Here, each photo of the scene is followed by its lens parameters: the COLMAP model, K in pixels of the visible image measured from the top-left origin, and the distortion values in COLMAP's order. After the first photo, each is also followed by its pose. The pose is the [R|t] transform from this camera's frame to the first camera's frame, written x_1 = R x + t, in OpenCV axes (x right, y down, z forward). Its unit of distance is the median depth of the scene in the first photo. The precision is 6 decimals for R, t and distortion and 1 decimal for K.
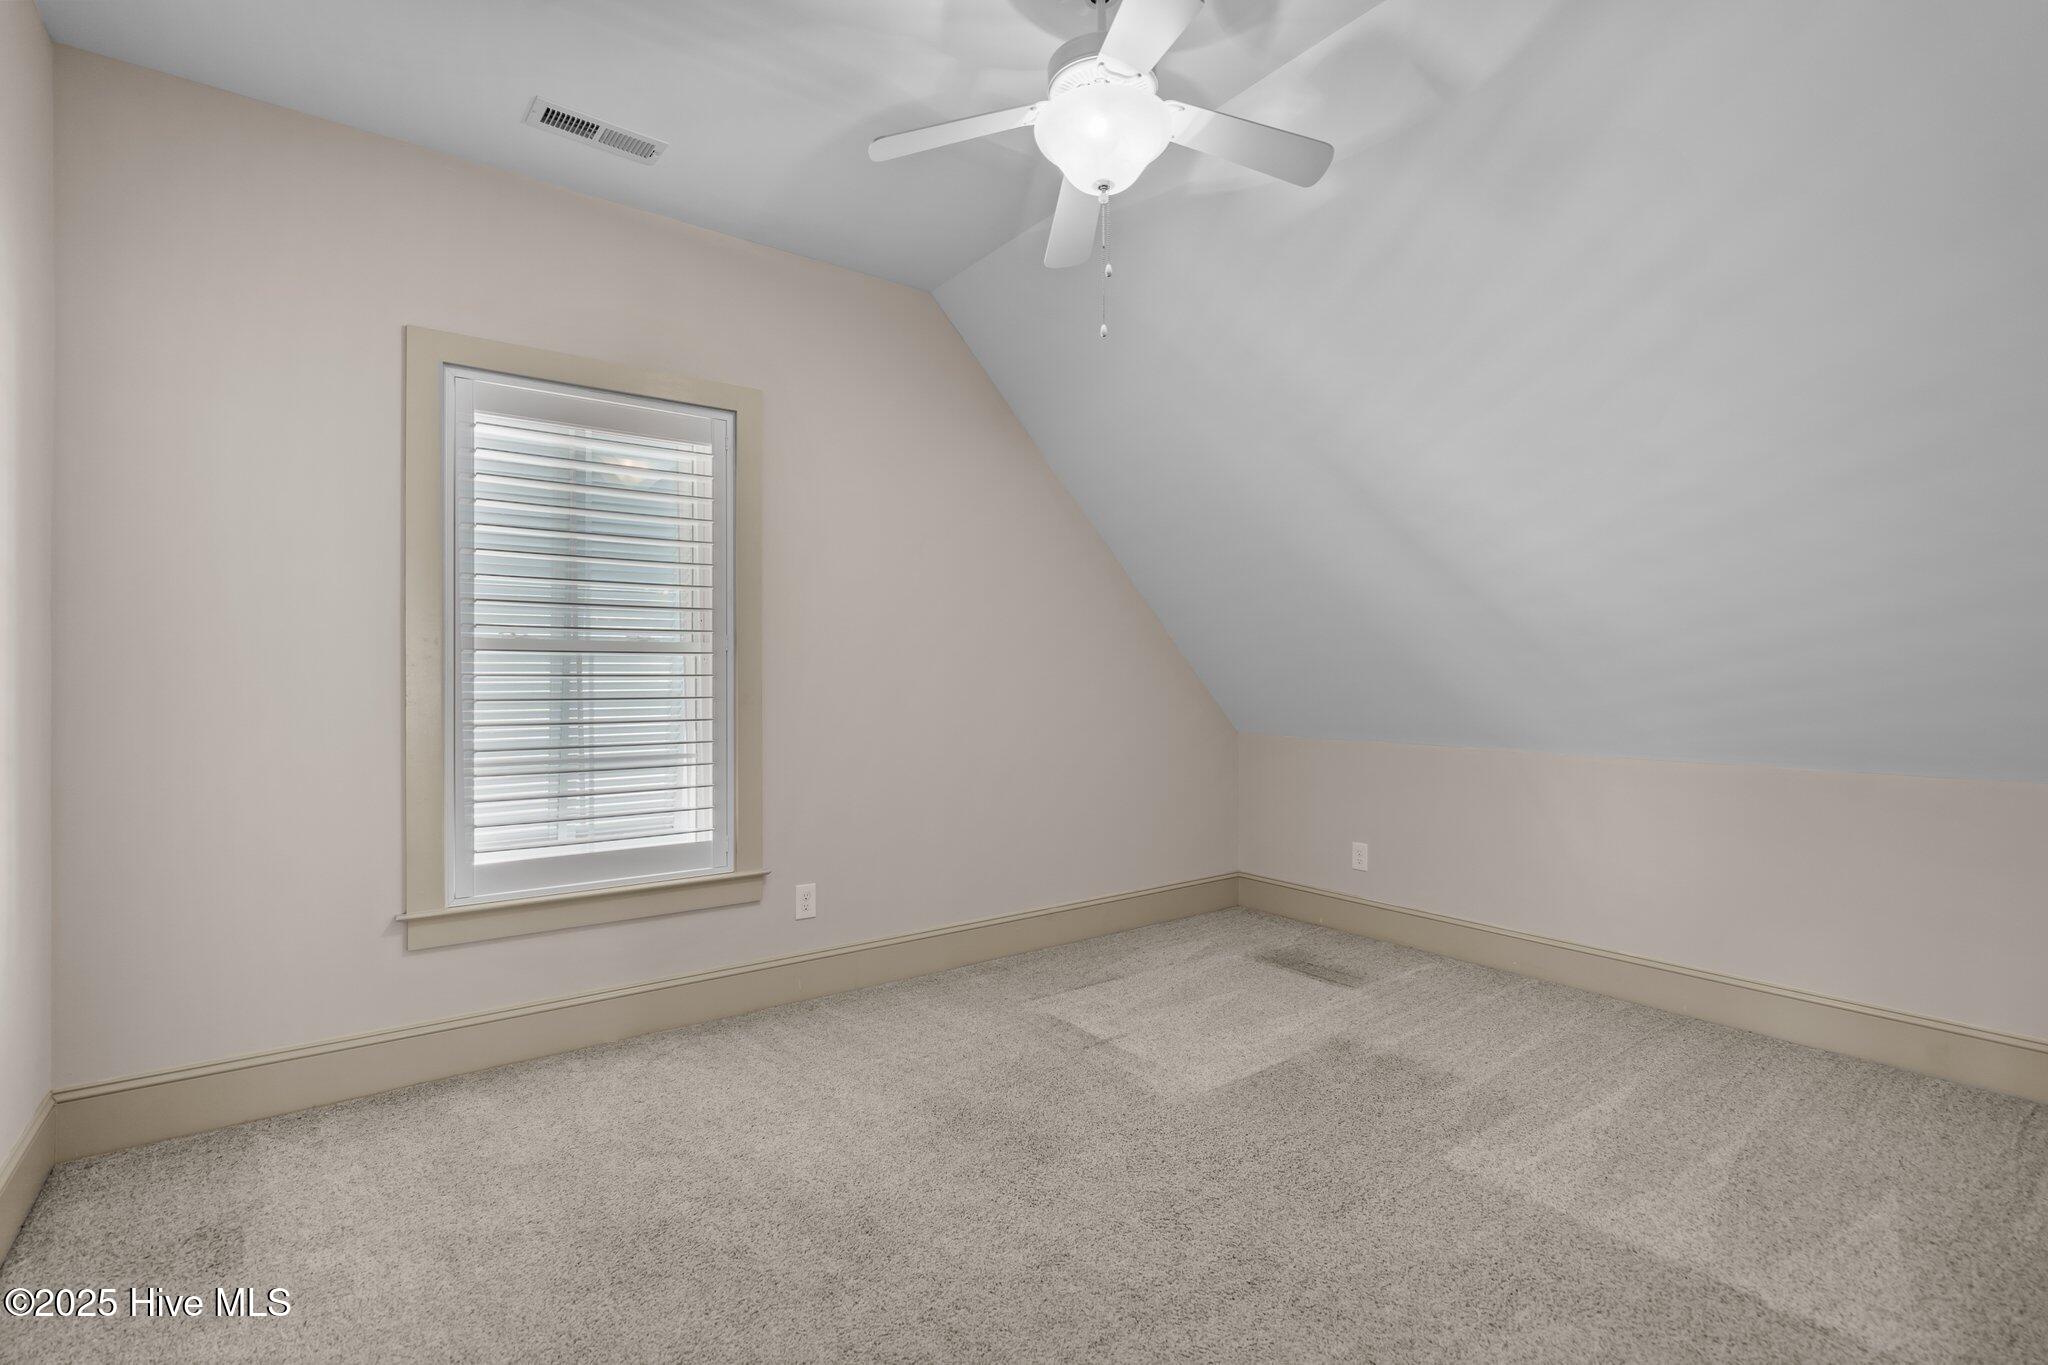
lens RADIAL K [[928.8, 0, 1022.0], [0, 928.8, 689.7], [0, 0, 1]] dist [-0.003249, -0.000168]
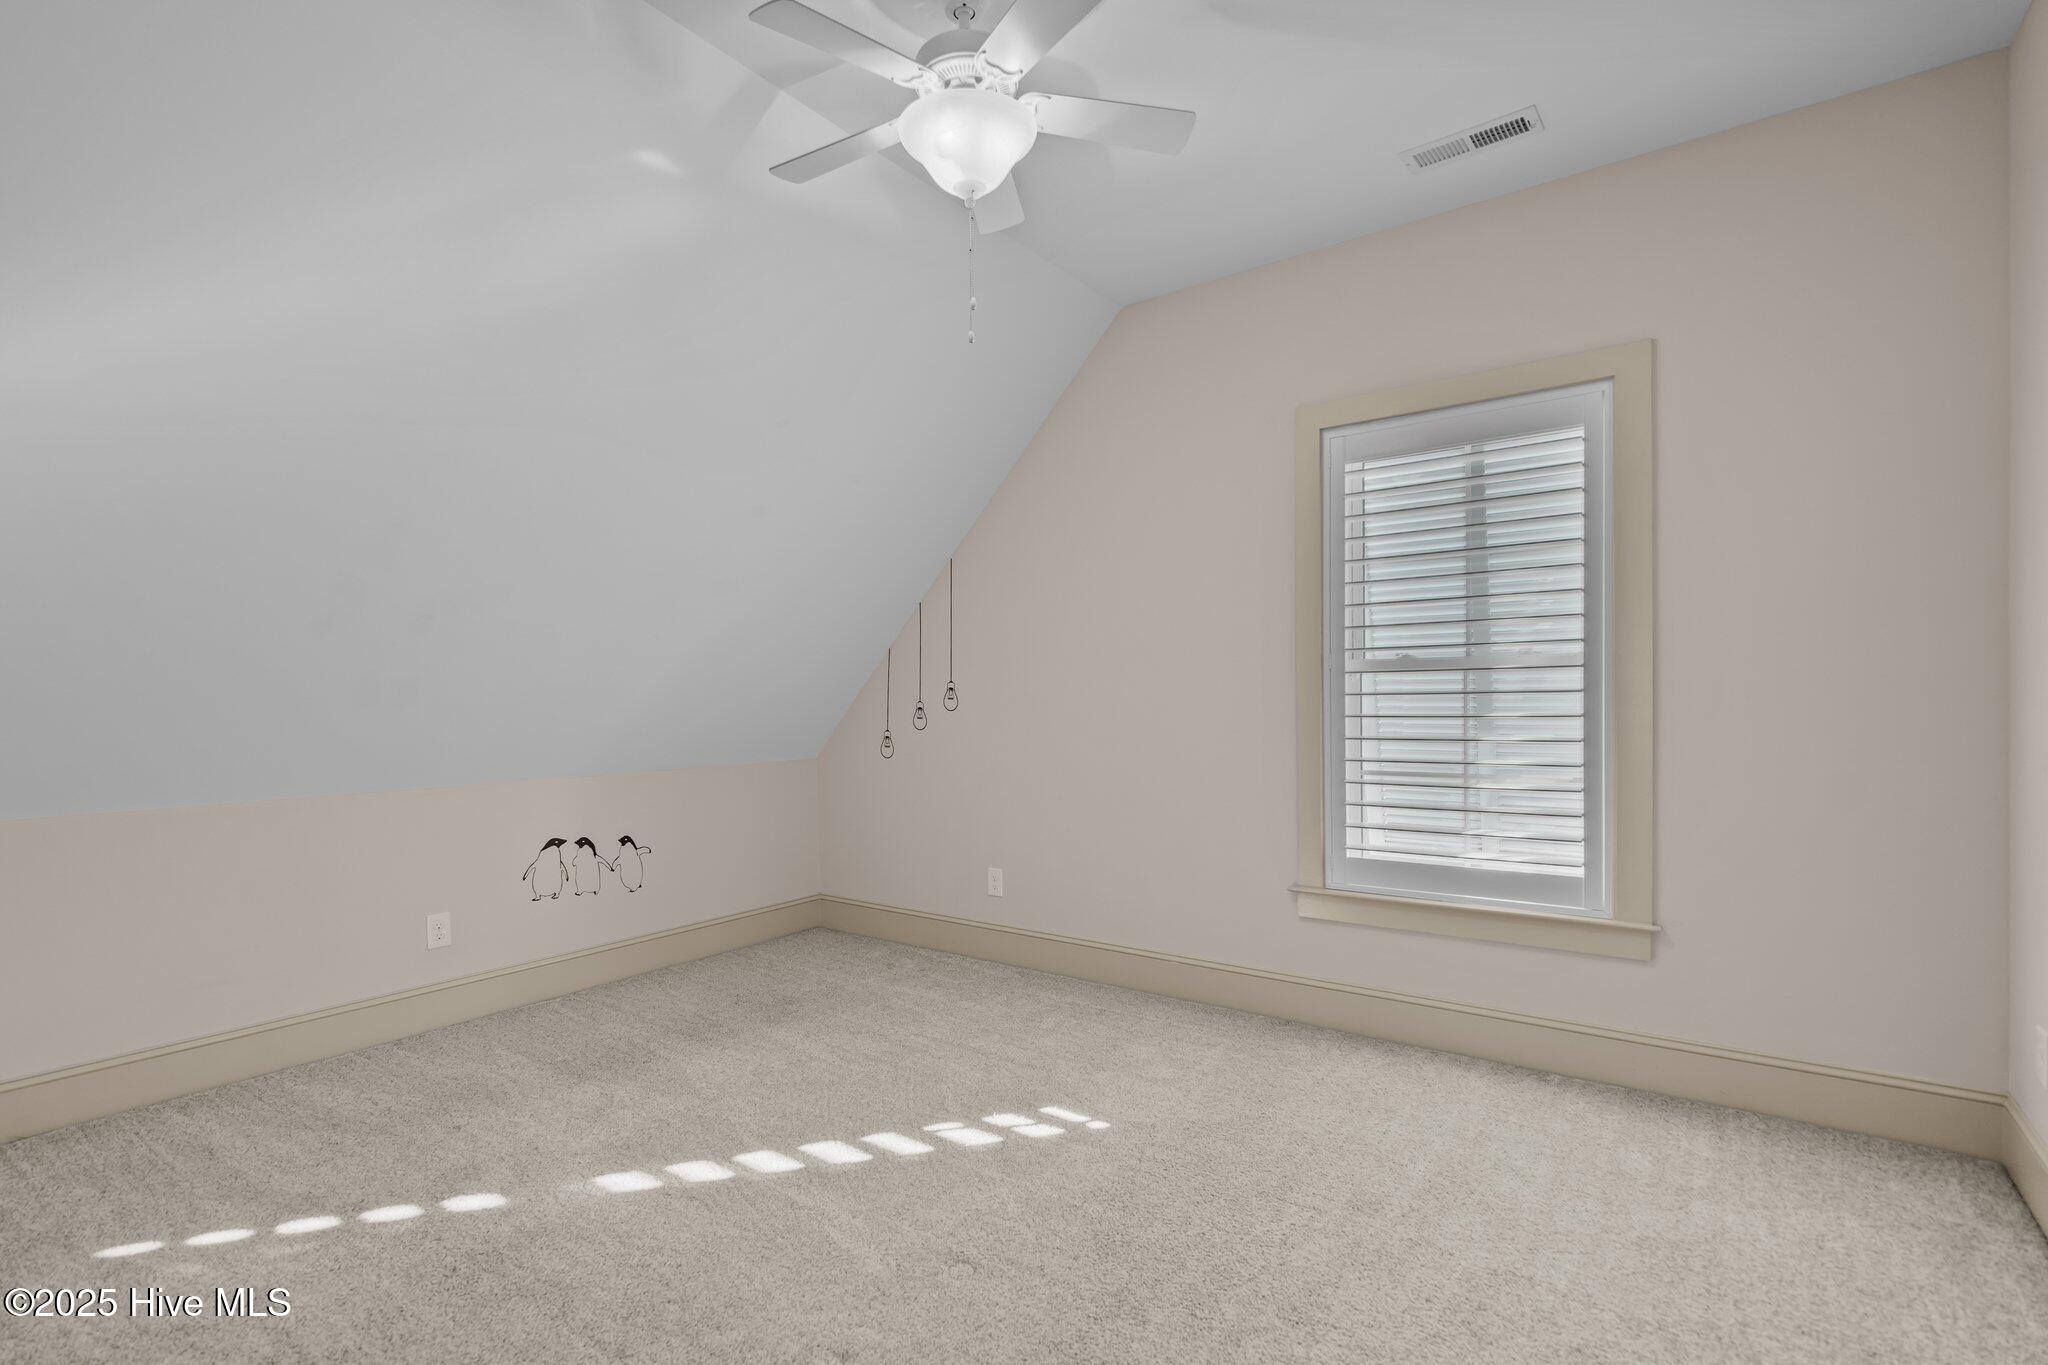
lens RADIAL K [[924.9, 0, 1024.7], [0, 924.9, 715.5], [0, 0, 1]] dist [-0.000928, -0.000064]
pose [[0.341966, 0.008974, -0.939669, 0.309903], [0.005319, 0.999920, 0.011486, -0.004093], [0.939697, -0.008926, 0.341891, 0.204614]]
